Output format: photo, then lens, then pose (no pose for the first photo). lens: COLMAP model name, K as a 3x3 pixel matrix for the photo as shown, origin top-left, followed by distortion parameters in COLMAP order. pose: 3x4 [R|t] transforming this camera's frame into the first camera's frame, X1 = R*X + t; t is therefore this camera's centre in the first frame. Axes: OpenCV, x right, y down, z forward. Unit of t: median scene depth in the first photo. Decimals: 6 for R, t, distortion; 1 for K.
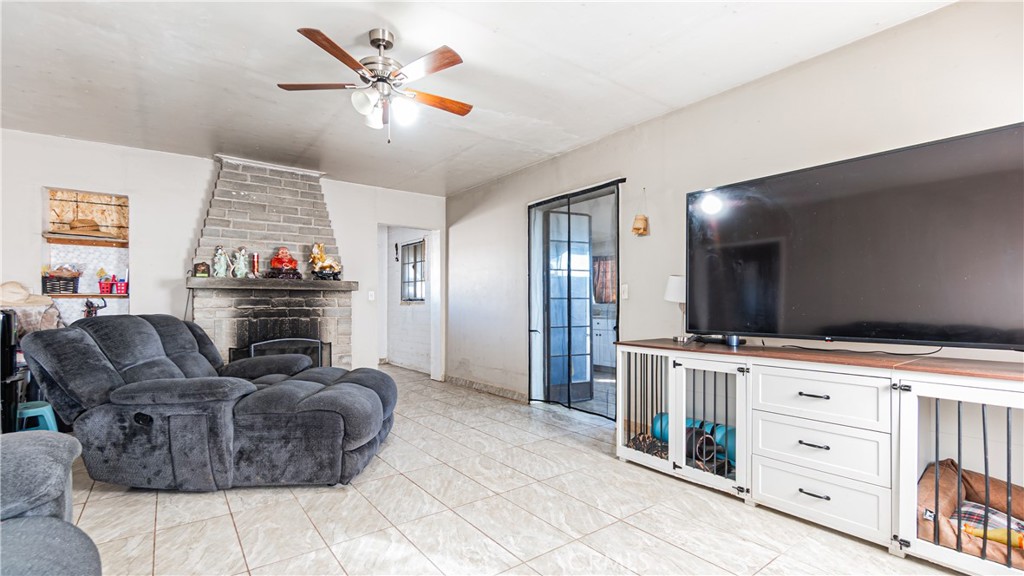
lens RADIAL K [[459.1, 0, 509.4], [0, 459.1, 298.8], [0, 0, 1]] dist [-0.001687, 0.002421]
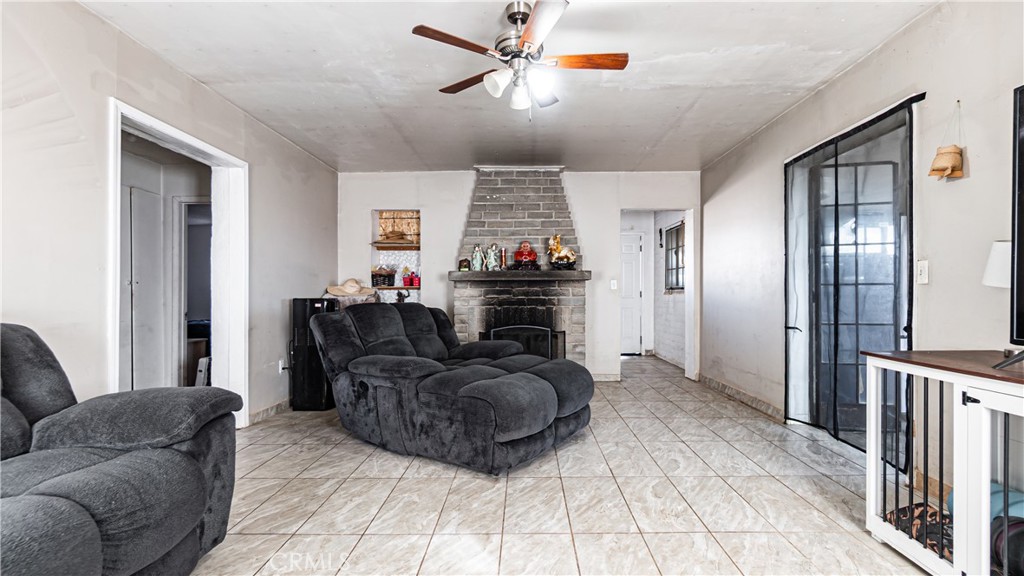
lens RADIAL K [[459.1, 0, 520.1], [0, 459.1, 290.6], [0, 0, 1]] dist [-0.001687, 0.002421]
pose [[0.801363, -0.007111, -0.598136, 0.173808], [0.010506, 0.999942, 0.002188, 0.001983], [0.598086, -0.008037, 0.801392, 0.148553]]
